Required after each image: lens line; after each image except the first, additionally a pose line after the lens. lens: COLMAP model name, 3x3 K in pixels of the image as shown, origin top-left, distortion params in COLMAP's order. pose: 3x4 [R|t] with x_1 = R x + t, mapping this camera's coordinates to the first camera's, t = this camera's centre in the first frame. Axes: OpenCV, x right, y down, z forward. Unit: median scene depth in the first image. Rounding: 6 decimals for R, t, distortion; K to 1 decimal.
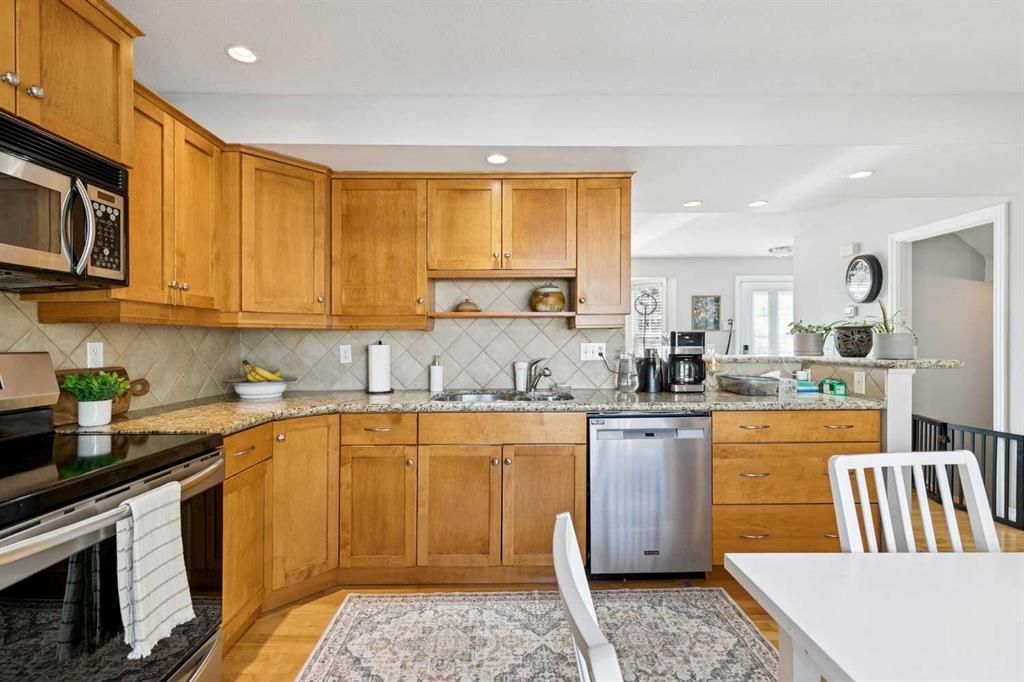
lens RADIAL K [[465.9, 0, 512.1], [0, 465.9, 343.7], [0, 0, 1]] dist [0.007571, -0.001527]
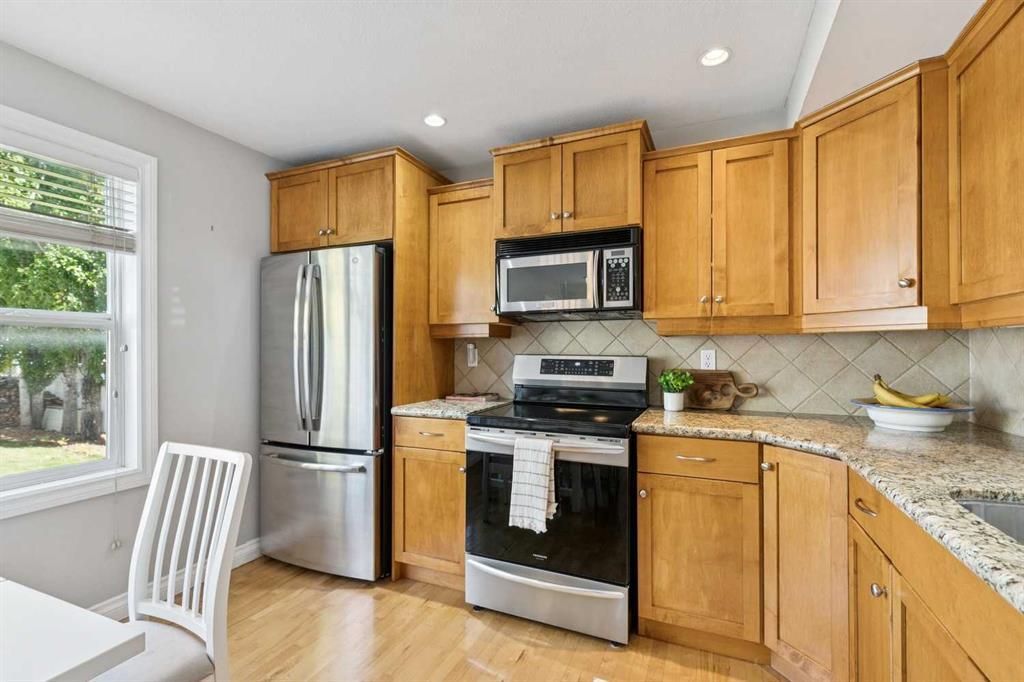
lens RADIAL K [[465.9, 0, 513.8], [0, 465.9, 342.2], [0, 0, 1]] dist [0.007571, -0.001527]
pose [[-0.405150, -0.007653, -0.914218, 0.503235], [-0.001501, 0.999969, -0.007705, -0.013560], [0.914249, -0.001750, -0.405149, 1.048303]]
